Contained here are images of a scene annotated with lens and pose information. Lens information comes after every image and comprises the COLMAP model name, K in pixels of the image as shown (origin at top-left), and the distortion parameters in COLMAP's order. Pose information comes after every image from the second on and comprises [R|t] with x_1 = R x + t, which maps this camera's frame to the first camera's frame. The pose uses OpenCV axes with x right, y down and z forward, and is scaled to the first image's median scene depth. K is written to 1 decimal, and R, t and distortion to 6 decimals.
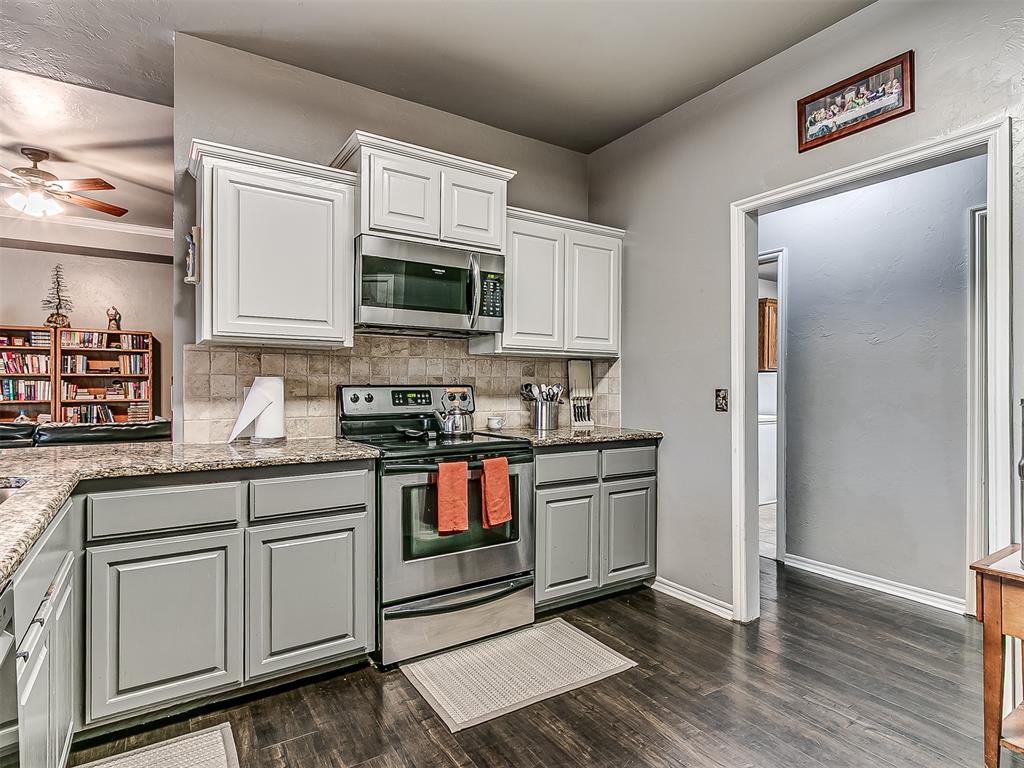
lens RADIAL K [[534.0, 0, 477.2], [0, 534.0, 382.8], [0, 0, 1]] dist [0.007361, -0.000257]
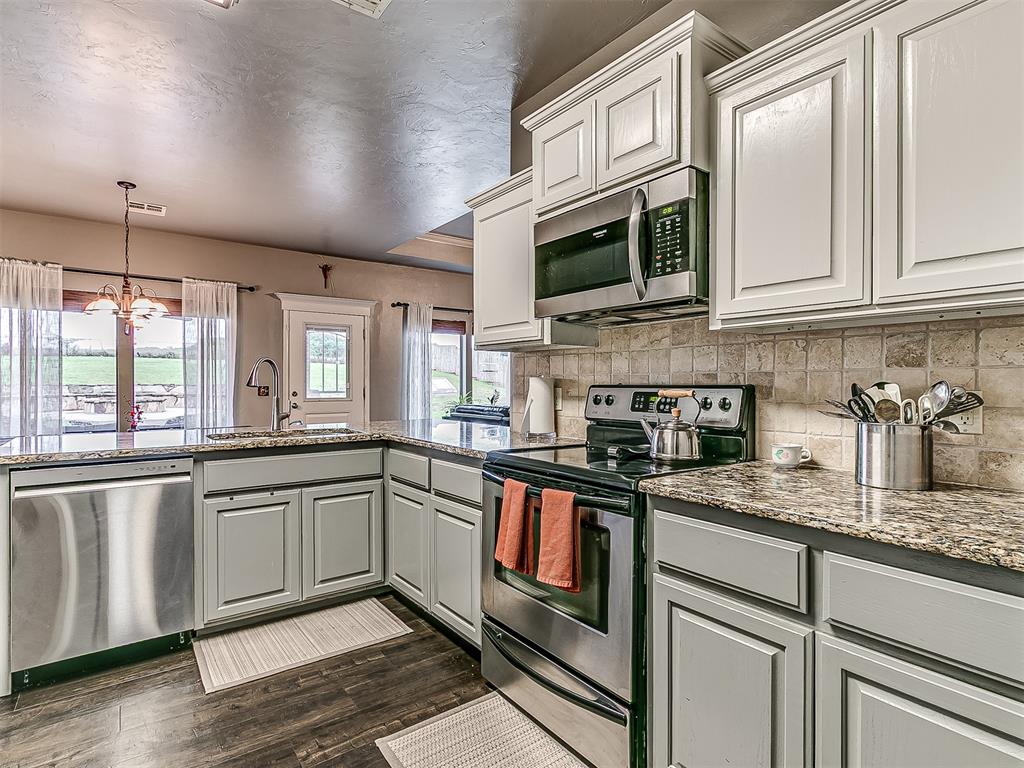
lens RADIAL K [[542.0, 0, 512.0], [0, 542.0, 384.0], [0, 0, 1]] dist [0.003515, -0.000735]
pose [[0.095740, -0.001112, -0.995406, 0.564121], [0.002697, 0.999996, -0.000857, 0.002591], [0.995403, -0.002602, 0.095743, 0.671264]]
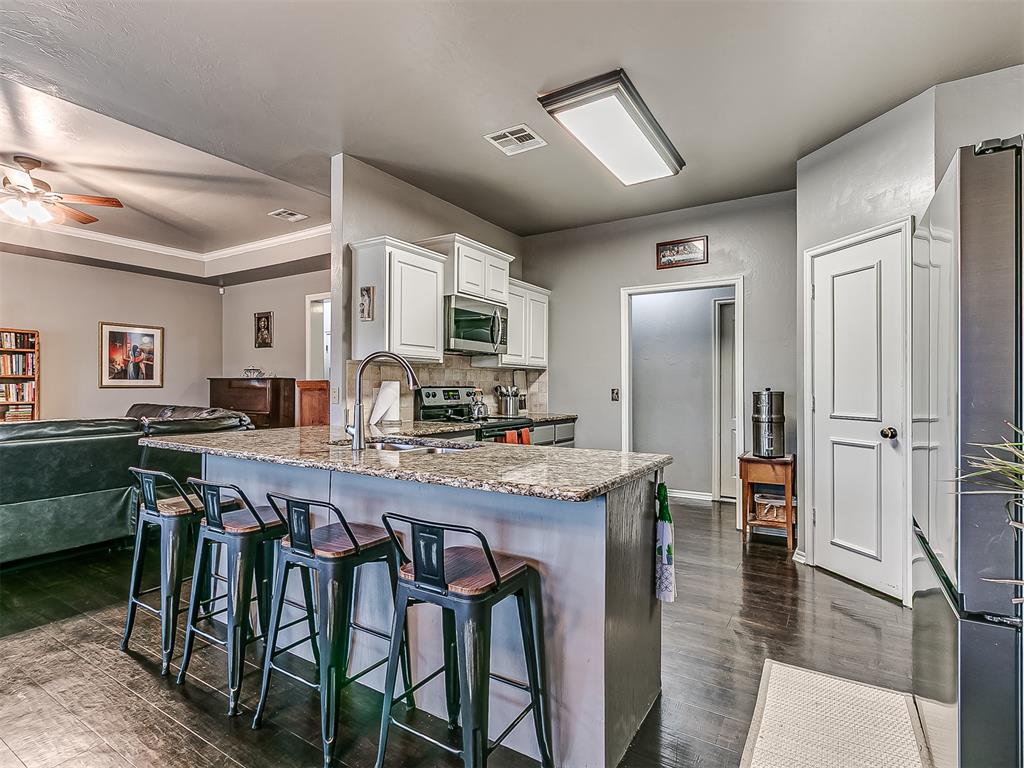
lens RADIAL K [[534.0, 0, 477.2], [0, 534.0, 382.8], [0, 0, 1]] dist [0.007361, -0.000257]
pose [[0.908868, 0.002735, 0.417074, -0.645350], [-0.001548, 0.999994, -0.003185, -0.001962], [-0.417080, 0.002249, 0.908867, -0.404421]]
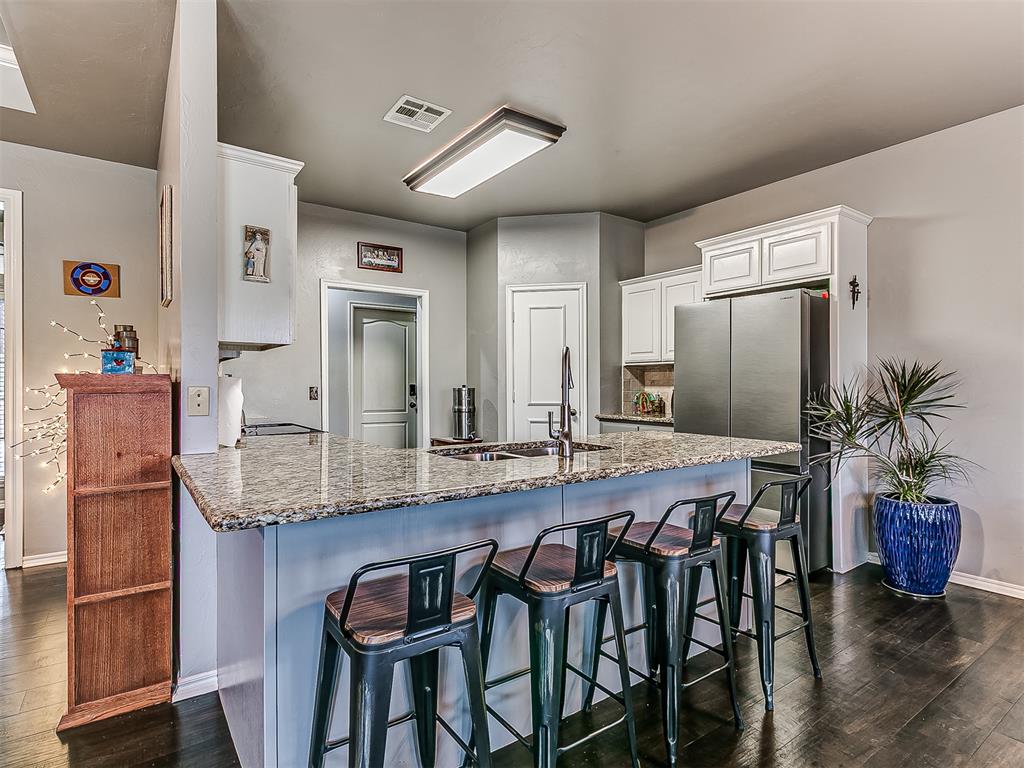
lens RADIAL K [[552.0, 0, 512.0], [0, 552.0, 384.0], [0, 0, 1]] dist [0.000610, -0.000530]
pose [[-0.066469, -0.001951, 0.997787, -1.159127], [-0.003274, 0.999993, 0.001737, -0.001511], [-0.997783, -0.003151, -0.066475, 0.440304]]
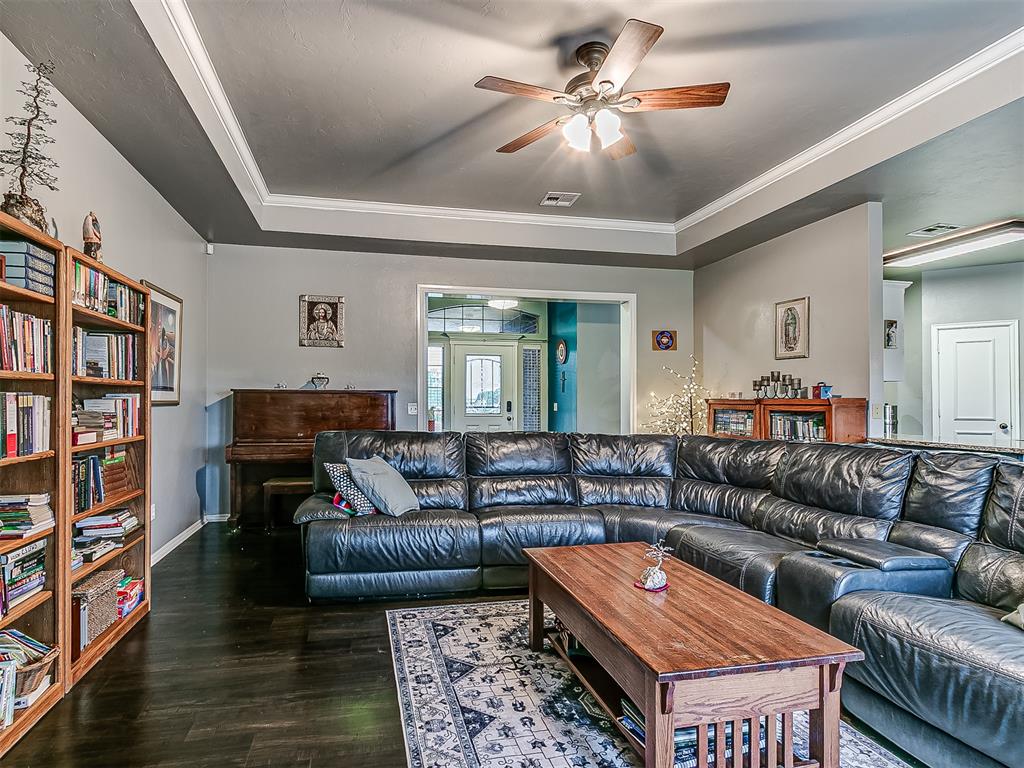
lens RADIAL K [[554.7, 0, 482.0], [0, 554.7, 394.1], [0, 0, 1]] dist [0.003434, -0.000450]
pose [[0.339439, 0.010785, 0.940566, -2.073639], [-0.004522, 0.999941, -0.009834, -0.003182], [-0.940617, -0.000915, 0.339468, 1.233918]]
